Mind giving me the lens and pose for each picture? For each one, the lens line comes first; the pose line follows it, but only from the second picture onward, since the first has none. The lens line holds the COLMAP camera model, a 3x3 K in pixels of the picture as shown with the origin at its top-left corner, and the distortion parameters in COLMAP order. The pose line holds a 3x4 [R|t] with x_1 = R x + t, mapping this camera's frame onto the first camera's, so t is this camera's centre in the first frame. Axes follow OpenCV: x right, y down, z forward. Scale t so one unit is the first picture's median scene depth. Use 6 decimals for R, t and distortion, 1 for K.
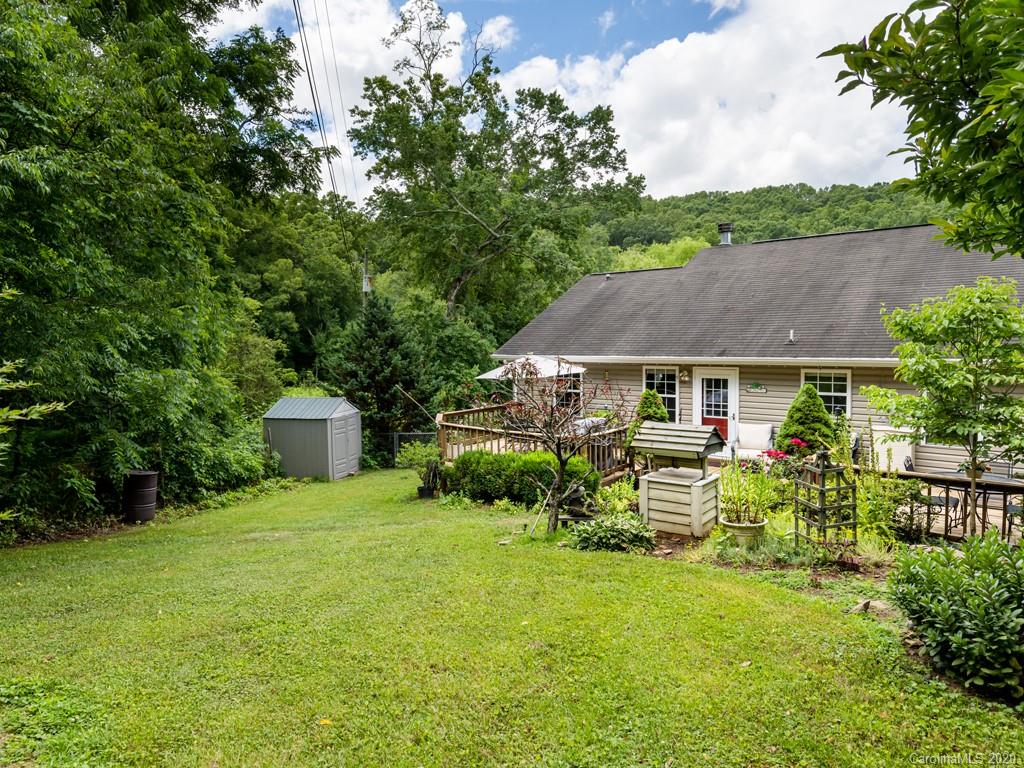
lens RADIAL K [[610.8, 0, 512.5], [0, 610.8, 385.8], [0, 0, 1]] dist [-0.000713, 0.000688]
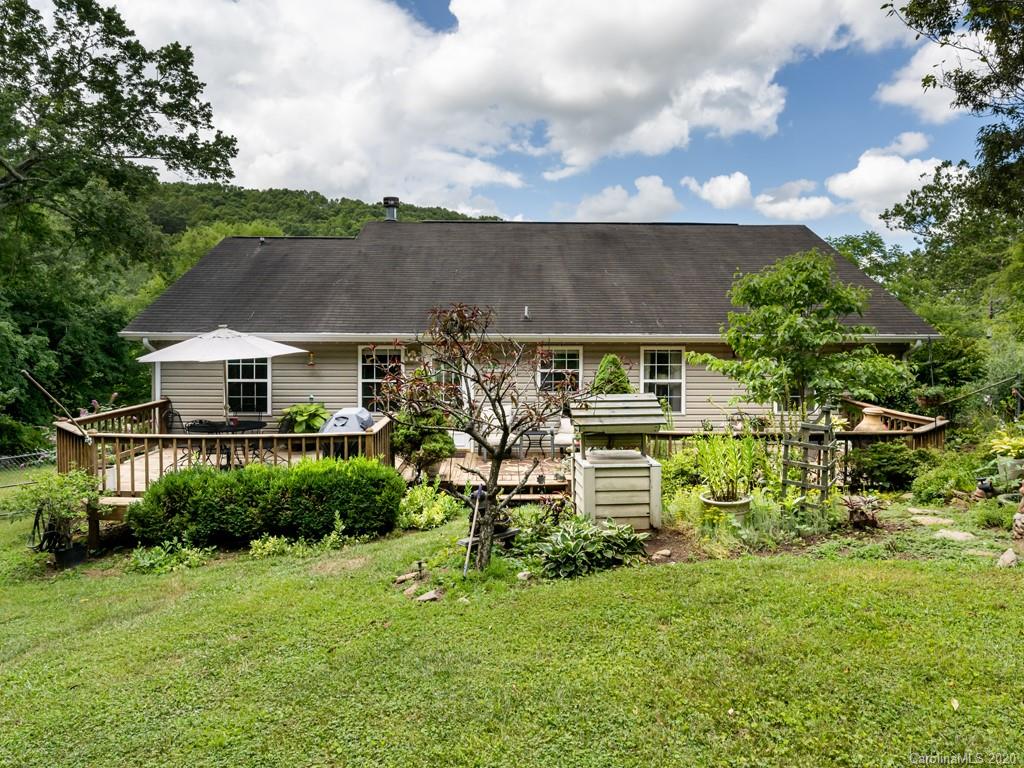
lens RADIAL K [[638.6, 0, 490.2], [0, 638.6, 348.4], [0, 0, 1]] dist [0.000216, -0.004657]
pose [[0.762728, 0.004146, 0.646706, -0.088072], [0.037202, 0.998042, -0.050274, 0.008815], [-0.645648, 0.062404, 0.761081, 0.101305]]
